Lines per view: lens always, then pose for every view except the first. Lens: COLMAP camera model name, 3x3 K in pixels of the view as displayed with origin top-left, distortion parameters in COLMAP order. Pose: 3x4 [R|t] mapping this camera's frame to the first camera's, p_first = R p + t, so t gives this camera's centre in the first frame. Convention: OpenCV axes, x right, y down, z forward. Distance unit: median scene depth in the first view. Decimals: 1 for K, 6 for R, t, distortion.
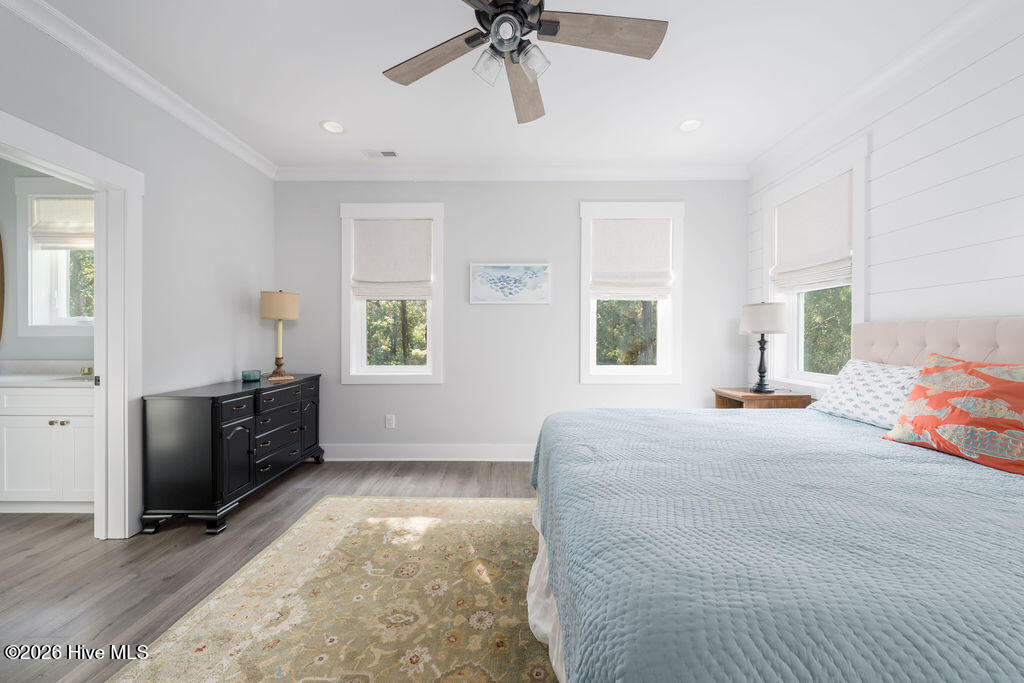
lens RADIAL K [[395.1, 0, 512.0], [0, 395.1, 341.5], [0, 0, 1]] dist [0.009530, -0.000246]
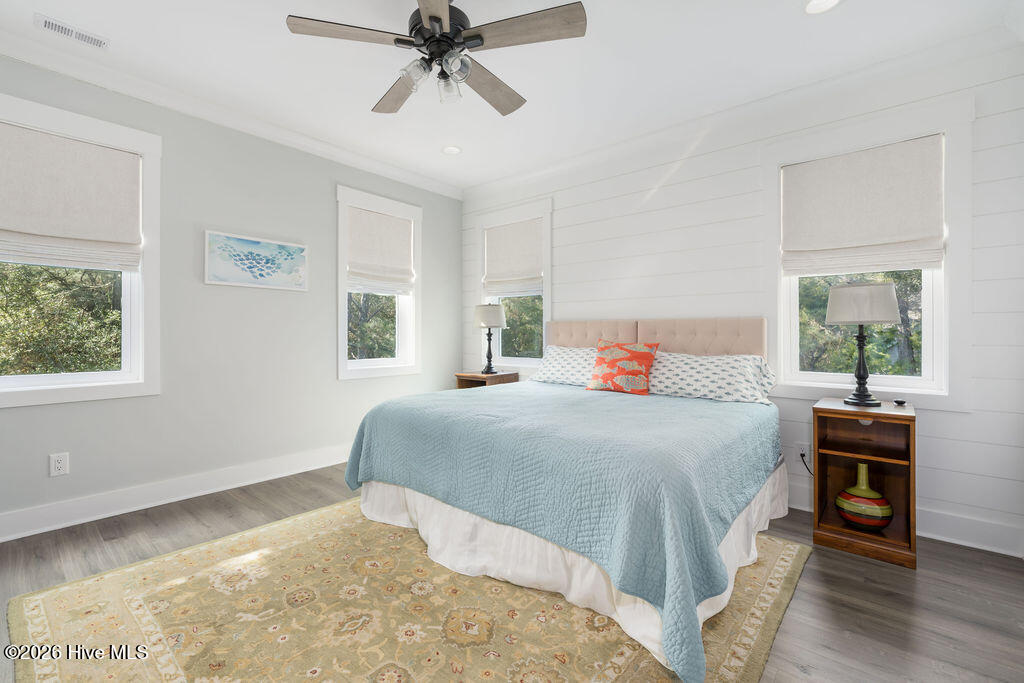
lens RADIAL K [[442.6, 0, 512.0], [0, 442.6, 341.5], [0, 0, 1]] dist [0.001005, 0.000121]
pose [[0.640496, -0.012074, 0.767866, -0.450951], [0.006498, 0.999926, 0.010302, 0.010500], [-0.767934, -0.001609, 0.640527, 0.022951]]
